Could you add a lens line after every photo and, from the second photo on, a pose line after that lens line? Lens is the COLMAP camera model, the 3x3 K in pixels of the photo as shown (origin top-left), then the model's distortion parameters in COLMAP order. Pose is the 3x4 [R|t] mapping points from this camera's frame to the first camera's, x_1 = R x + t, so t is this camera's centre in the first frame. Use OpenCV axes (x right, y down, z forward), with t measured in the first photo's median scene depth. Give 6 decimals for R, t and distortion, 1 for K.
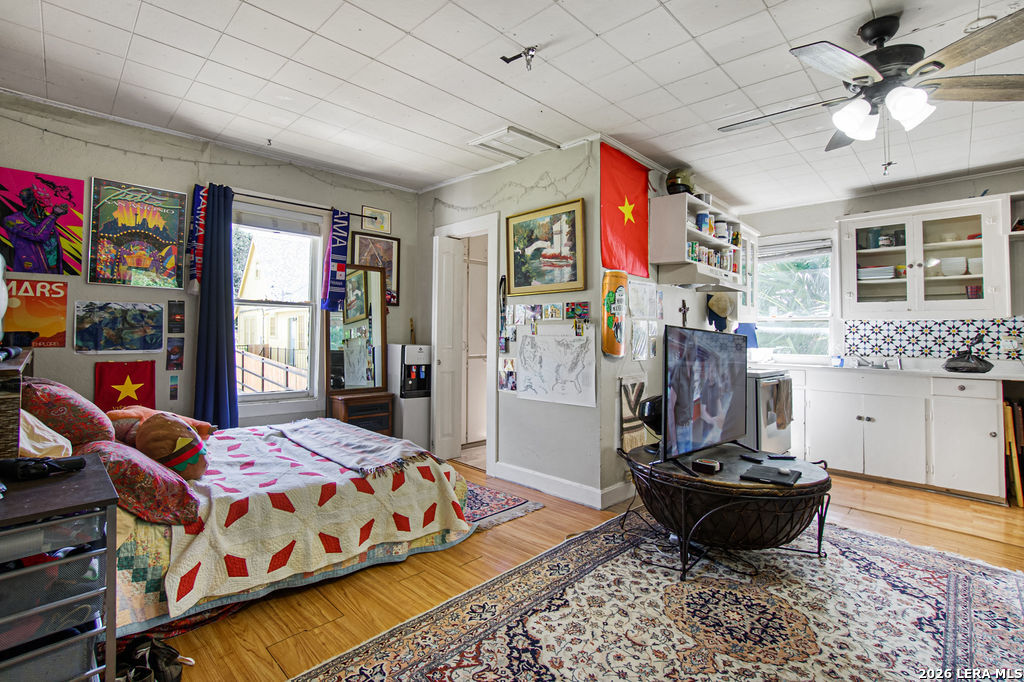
lens RADIAL K [[476.0, 0, 507.3], [0, 476.0, 317.1], [0, 0, 1]] dist [-0.052410, 0.021417]
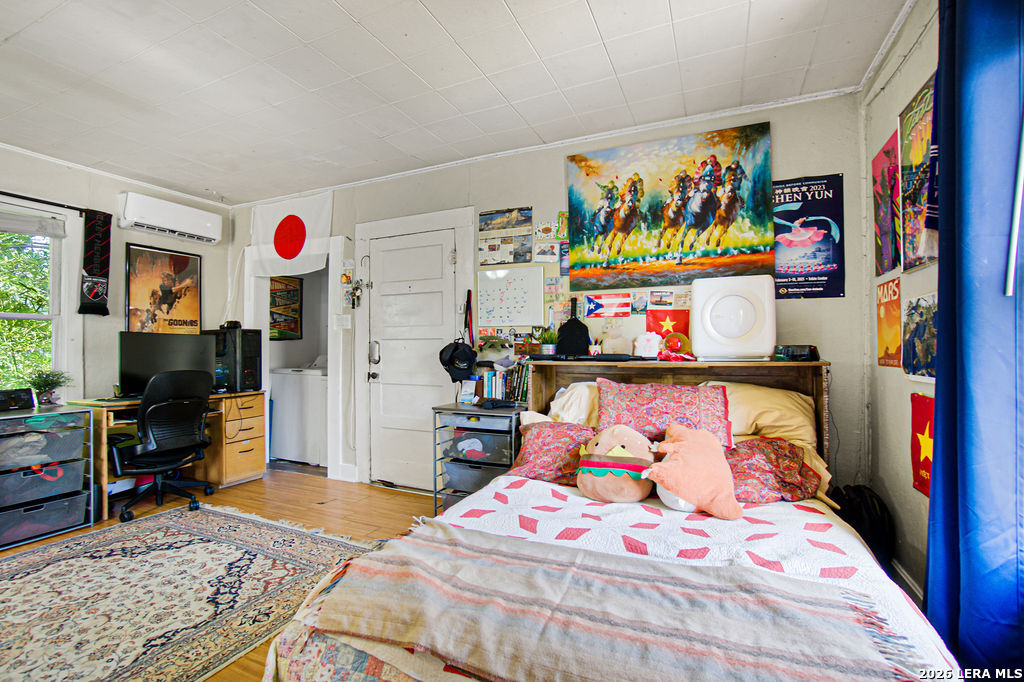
lens RADIAL K [[466.6, 0, 500.1], [0, 466.6, 331.3], [0, 0, 1]] dist [-0.052288, 0.019775]
pose [[-0.943024, -0.027588, -0.331580, -0.161032], [-0.003881, 0.997401, -0.071948, 0.077856], [0.332703, -0.066561, -0.940680, 1.677870]]
